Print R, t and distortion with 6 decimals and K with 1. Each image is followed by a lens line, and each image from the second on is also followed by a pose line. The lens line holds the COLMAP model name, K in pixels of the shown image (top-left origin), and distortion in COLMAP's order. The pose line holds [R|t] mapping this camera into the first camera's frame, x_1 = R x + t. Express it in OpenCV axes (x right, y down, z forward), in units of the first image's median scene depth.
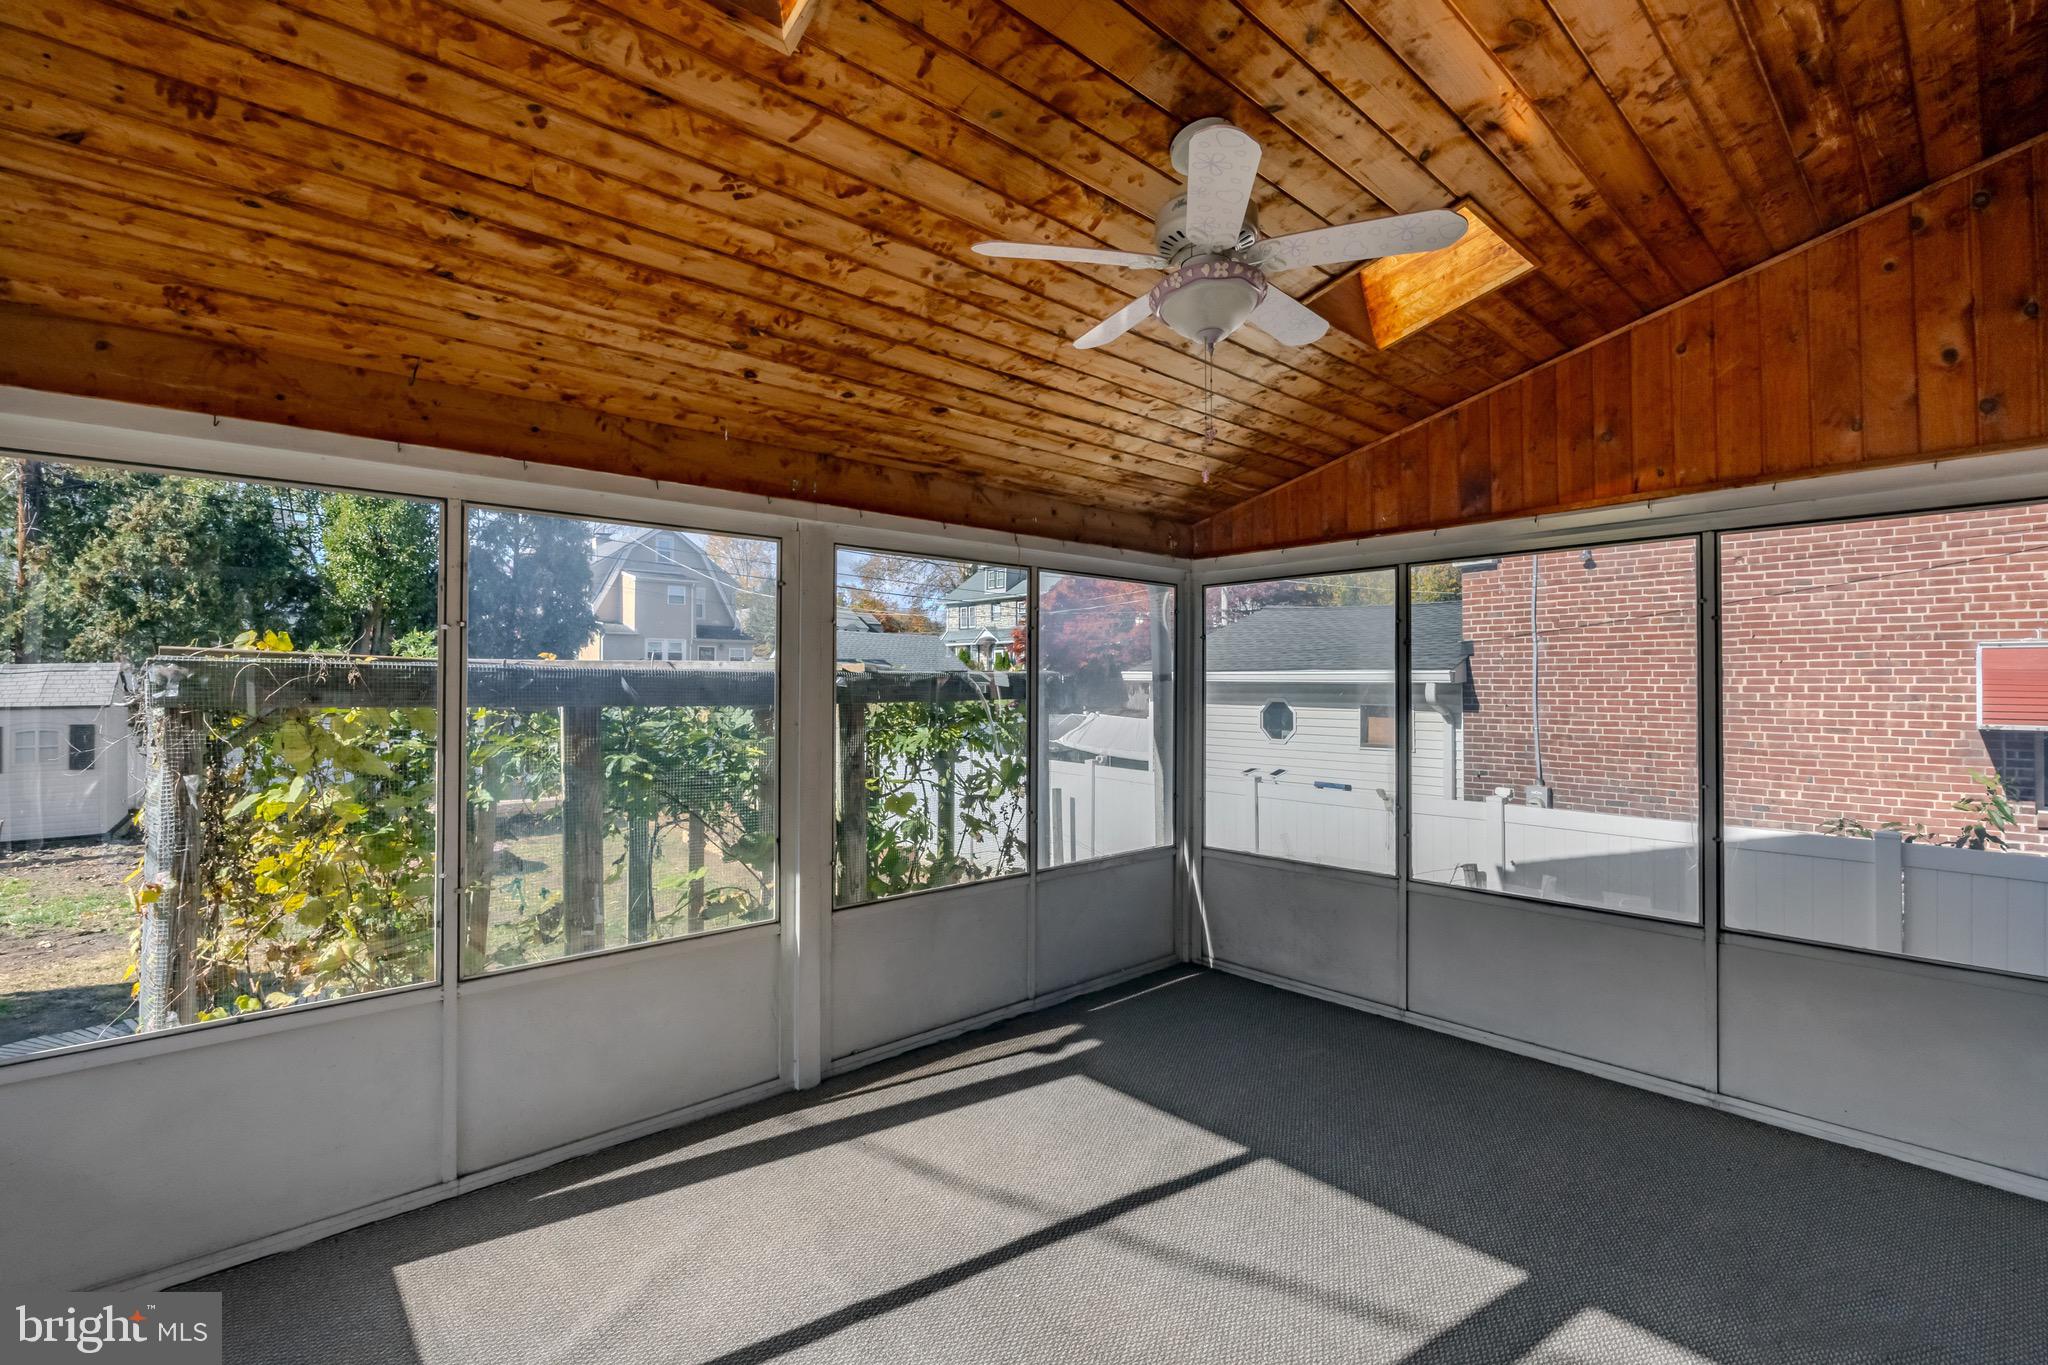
lens RADIAL K [[895.9, 0, 1024.0], [0, 895.9, 682.5], [0, 0, 1]] dist [-0.011382, -0.000156]
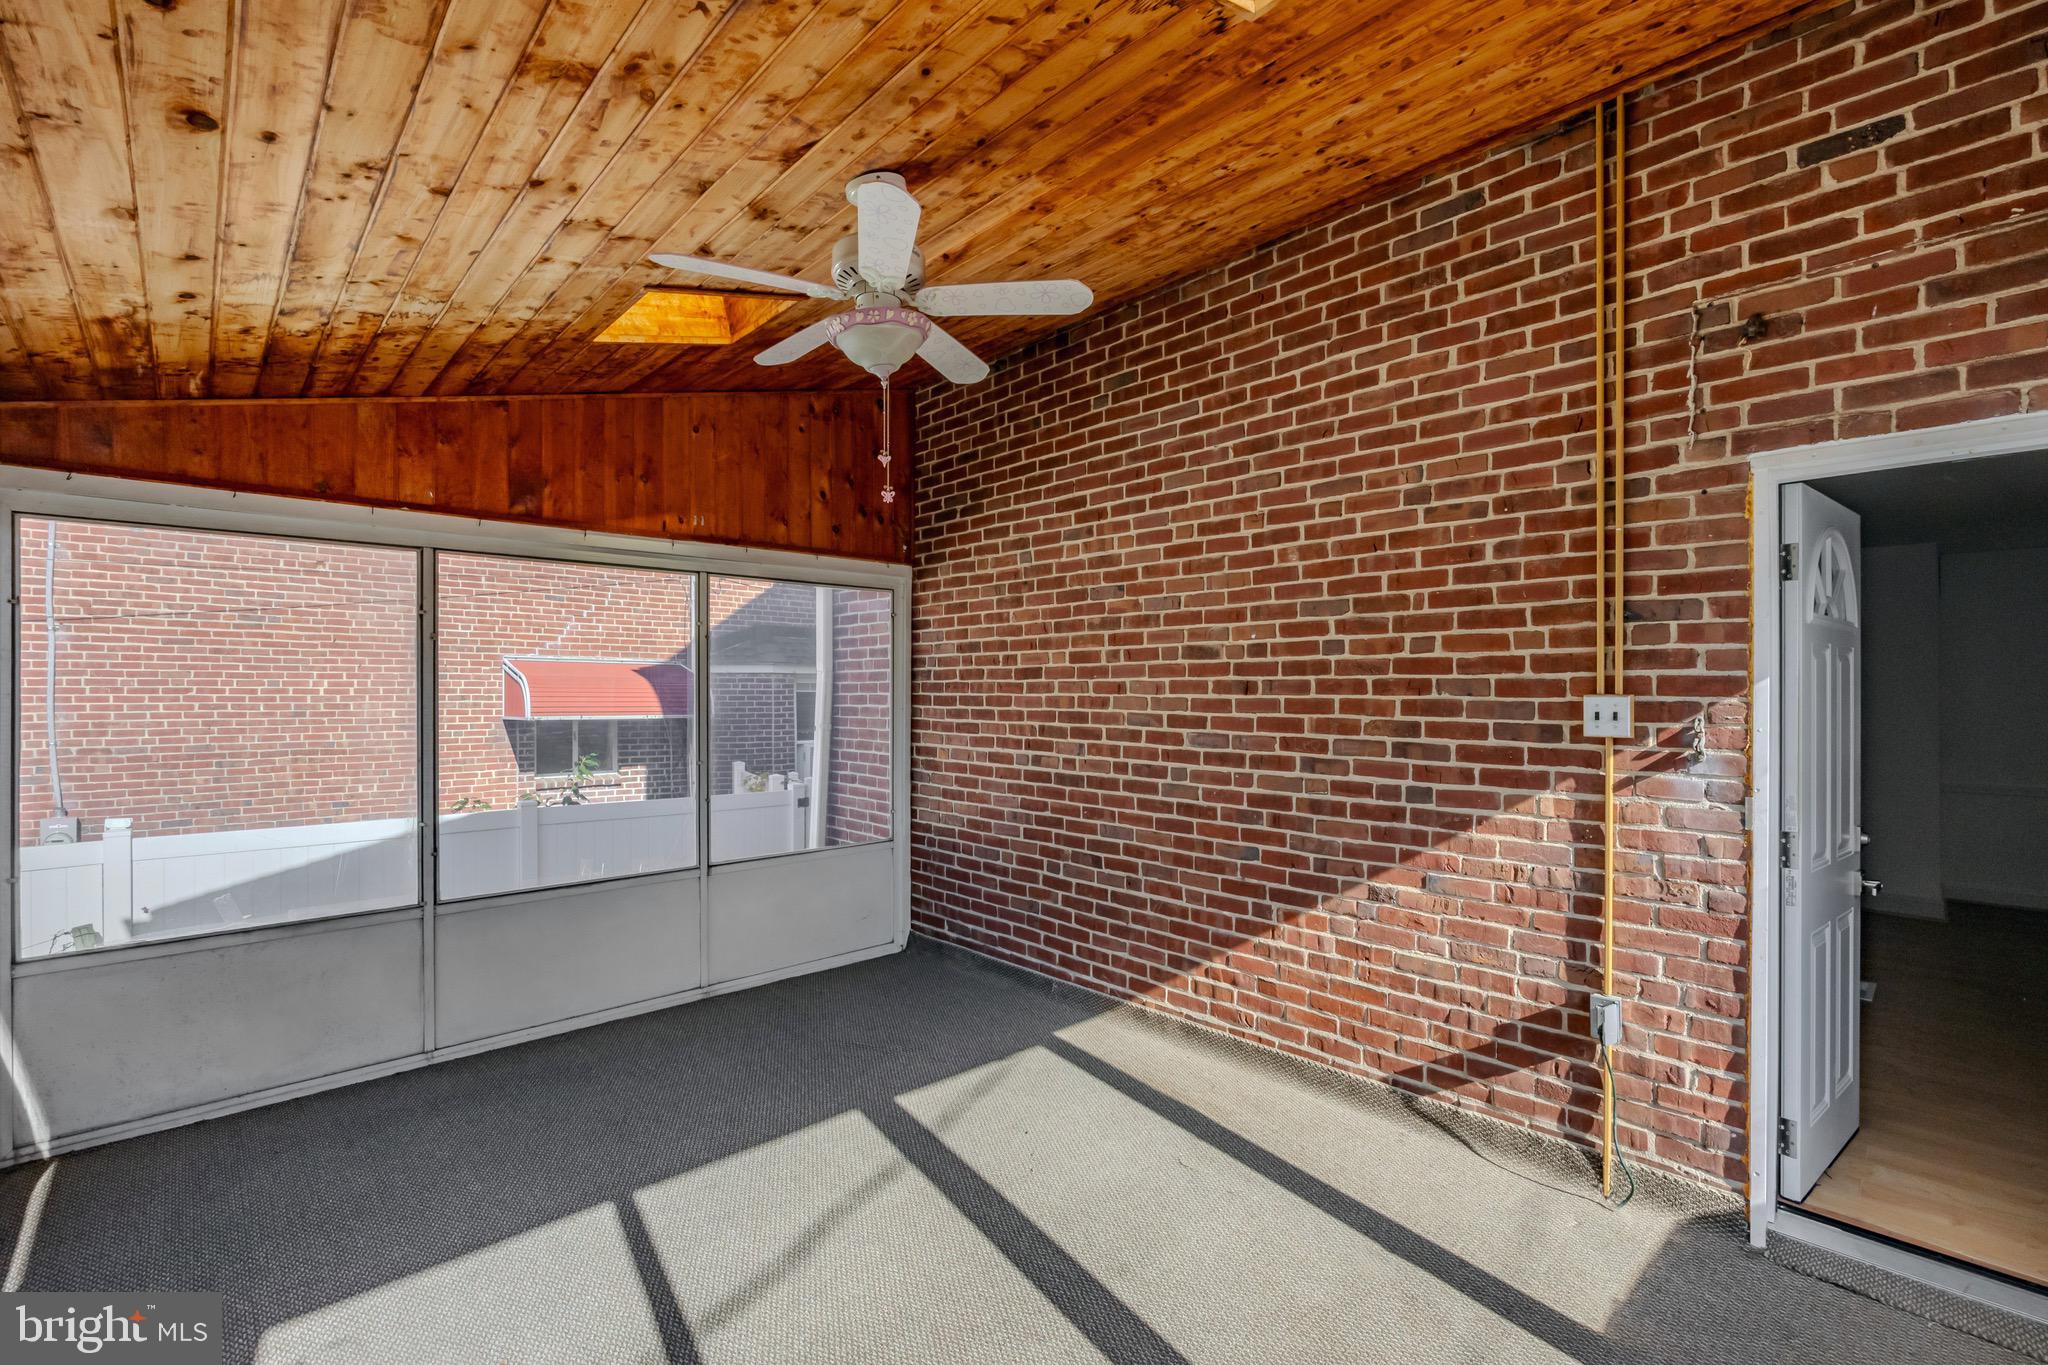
lens RADIAL K [[883.0, 0, 1019.0], [0, 883.0, 700.7], [0, 0, 1]] dist [-0.001194, -0.000482]
pose [[-0.012004, -0.012415, 0.999851, -0.225779], [-0.004142, 0.999915, 0.012366, 0.002452], [-0.999919, -0.003993, -0.012055, 0.213287]]
